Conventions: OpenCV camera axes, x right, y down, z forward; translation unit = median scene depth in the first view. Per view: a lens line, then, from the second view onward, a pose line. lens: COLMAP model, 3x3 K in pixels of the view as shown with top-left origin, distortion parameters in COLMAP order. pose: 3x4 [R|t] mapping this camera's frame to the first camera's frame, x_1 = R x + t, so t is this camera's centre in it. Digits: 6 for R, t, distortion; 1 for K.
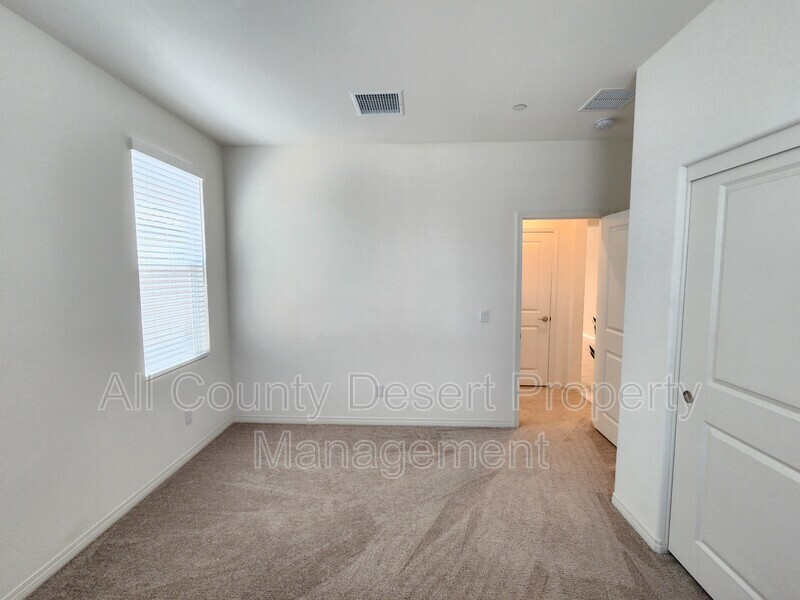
lens RADIAL K [[330.1, 0, 399.3], [0, 330.1, 298.7], [0, 0, 1]] dist [-0.002251, -0.000193]
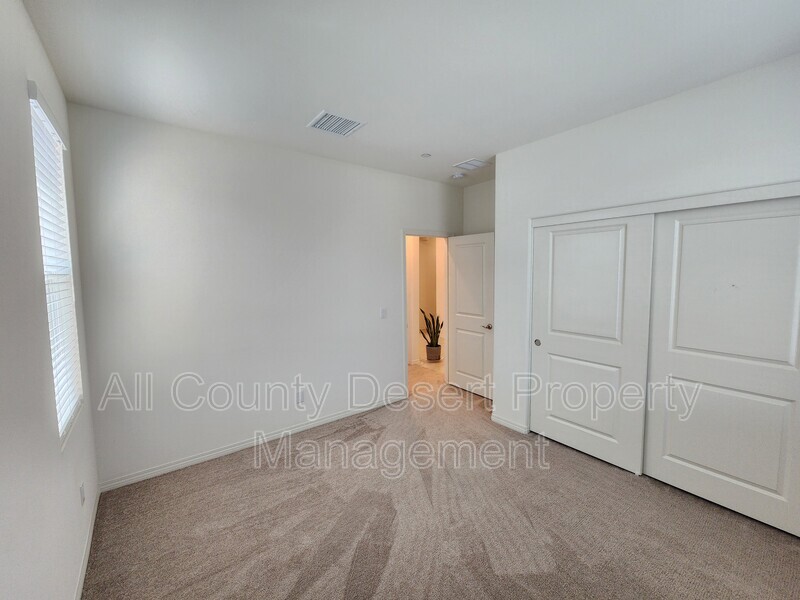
lens RADIAL K [[330.1, 0, 402.5], [0, 330.1, 298.9], [0, 0, 1]] dist [-0.002251, -0.000193]
pose [[0.762754, -0.059415, 0.643954, -0.734436], [0.062594, 0.997878, 0.017927, -0.024837], [-0.643653, 0.026634, 0.764854, 0.046176]]
